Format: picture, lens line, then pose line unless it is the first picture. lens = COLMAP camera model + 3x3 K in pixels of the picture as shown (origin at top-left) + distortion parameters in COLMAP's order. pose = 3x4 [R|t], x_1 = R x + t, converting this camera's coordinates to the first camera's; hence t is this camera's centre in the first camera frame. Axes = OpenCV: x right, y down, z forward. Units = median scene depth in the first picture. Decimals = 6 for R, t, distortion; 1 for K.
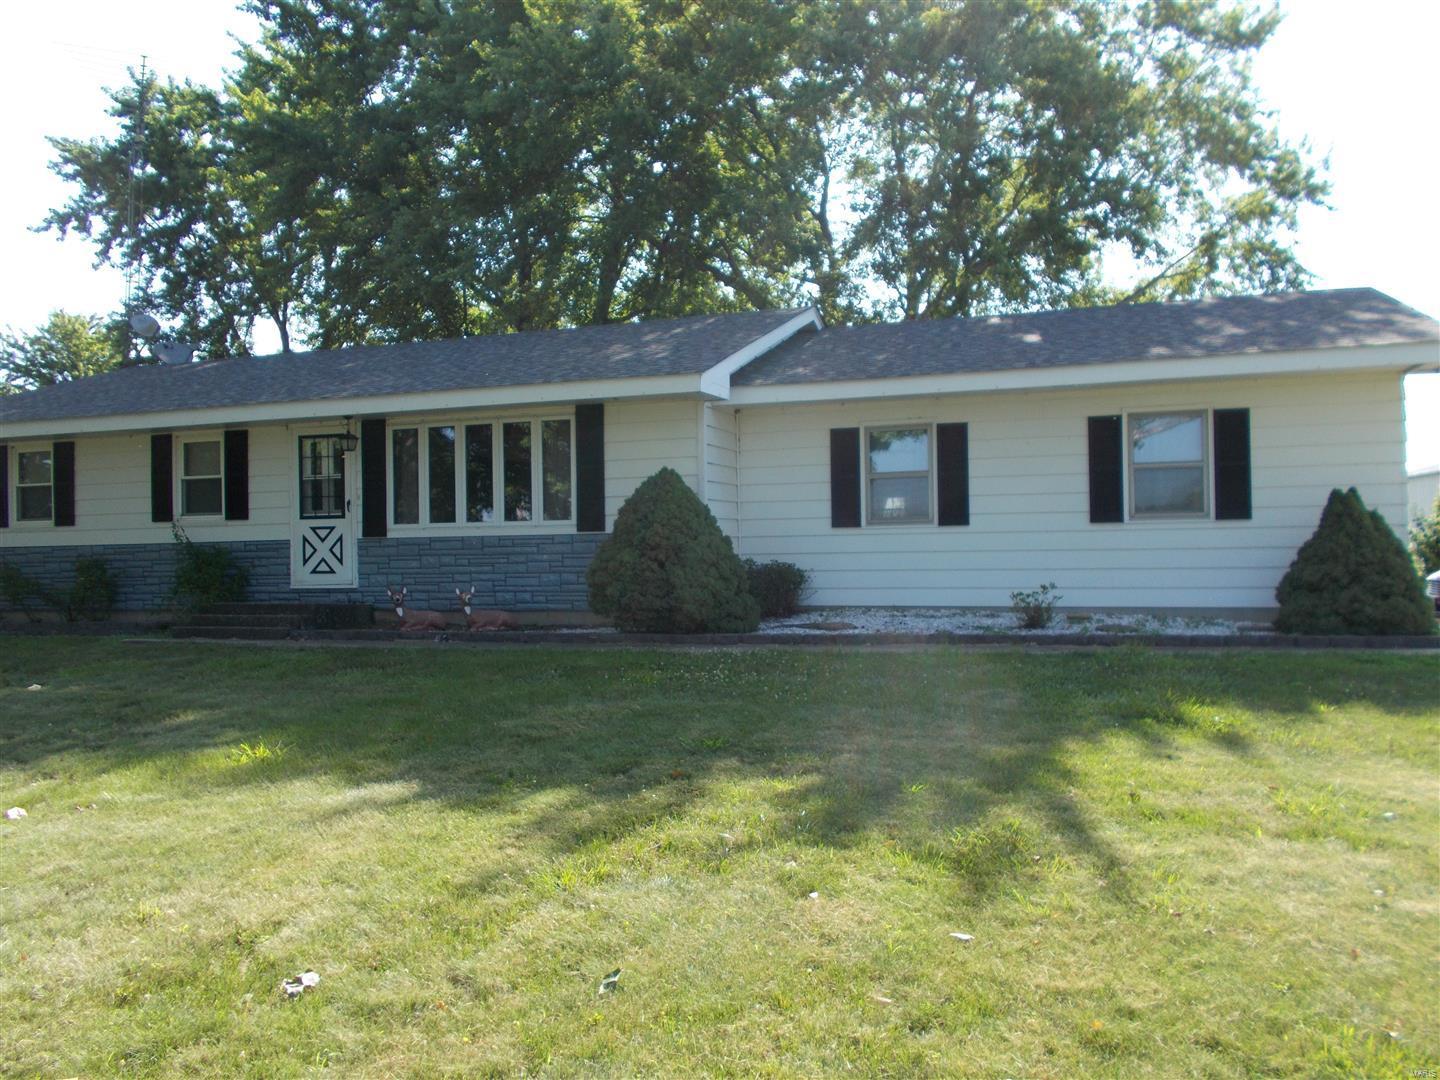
lens RADIAL K [[1118.7, 0, 720.0], [0, 1118.7, 540.0], [0, 0, 1]] dist [-0.005323, 0.003913]
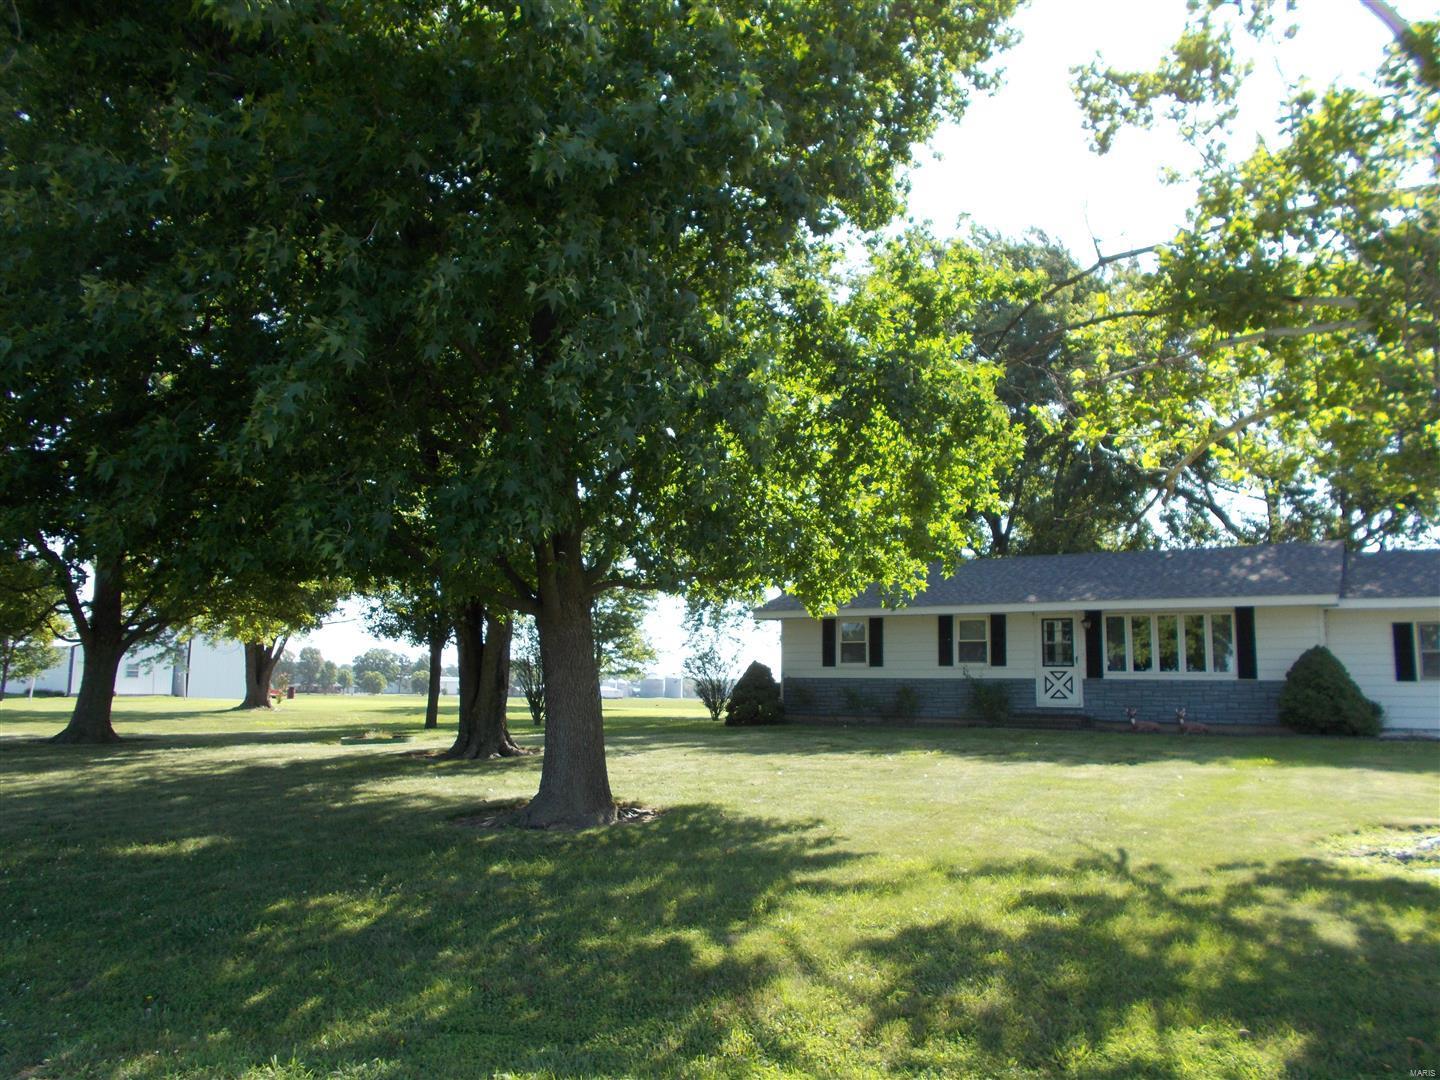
lens RADIAL K [[1132.1, 0, 718.2], [0, 1132.1, 530.3], [0, 0, 1]] dist [0.013859, -0.003114]
pose [[0.980855, 0.004336, -0.194689, -0.536118], [-0.031687, 0.989982, -0.137592, 0.030528], [0.192142, 0.141127, 0.971167, -0.855241]]
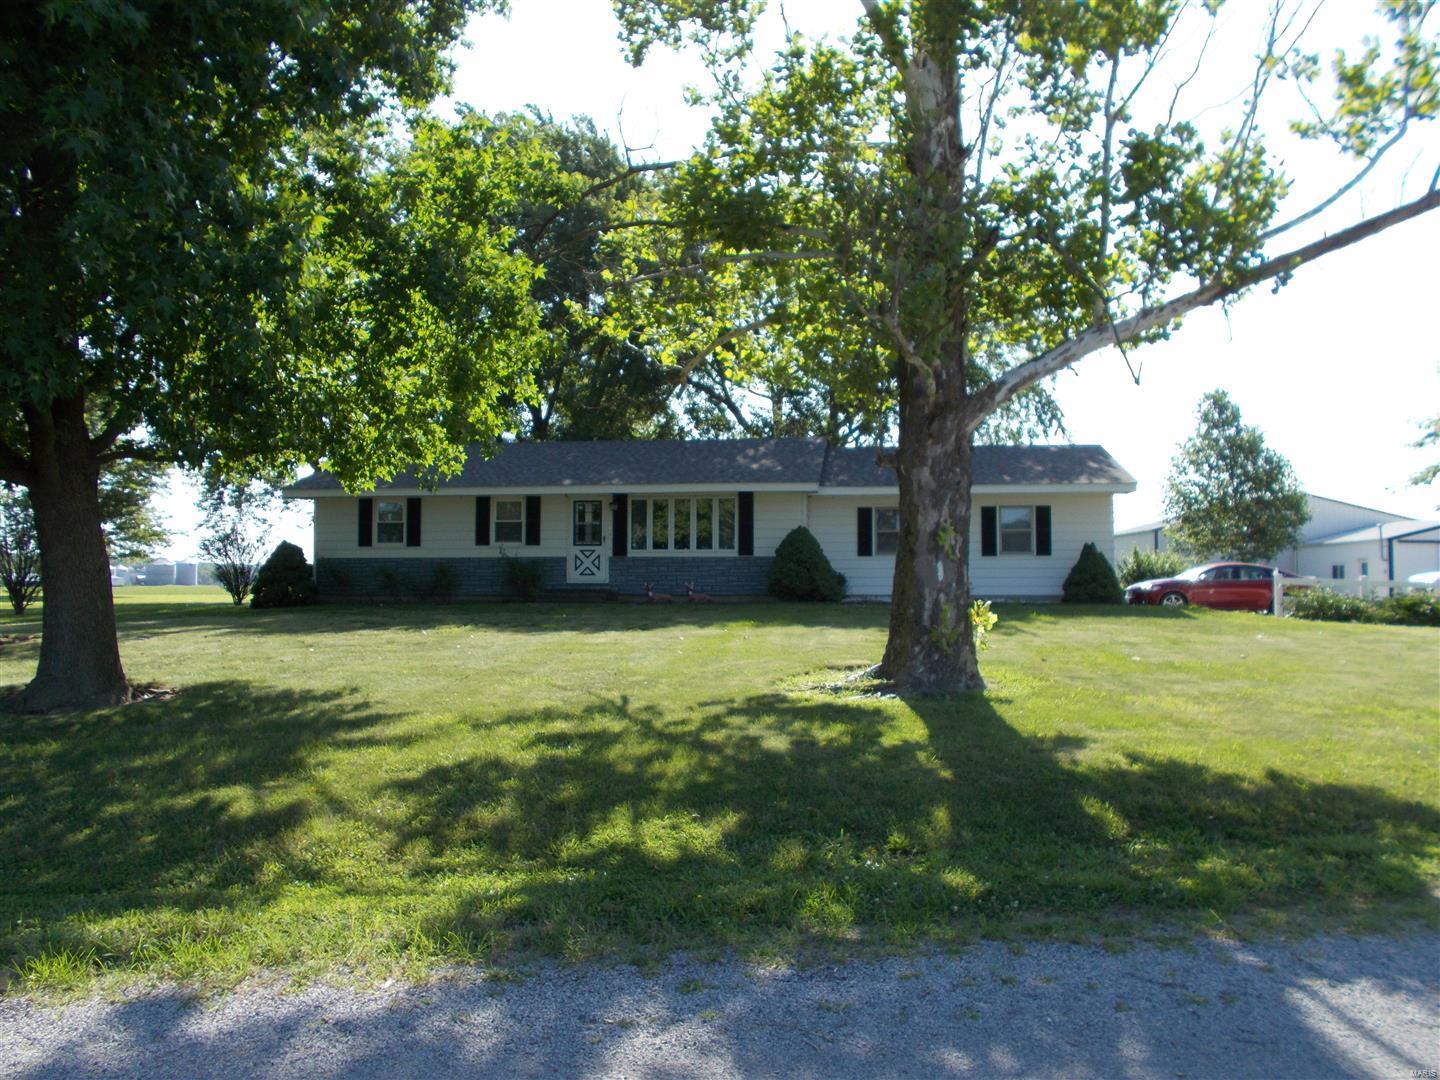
lens RADIAL K [[1132.1, 0, 718.2], [0, 1132.1, 530.3], [0, 0, 1]] dist [0.013859, -0.003114]
pose [[0.978885, 0.027203, 0.202594, -0.530028], [-0.018384, 0.998805, -0.045286, 0.037292], [-0.203583, 0.040605, 0.978215, -0.905470]]
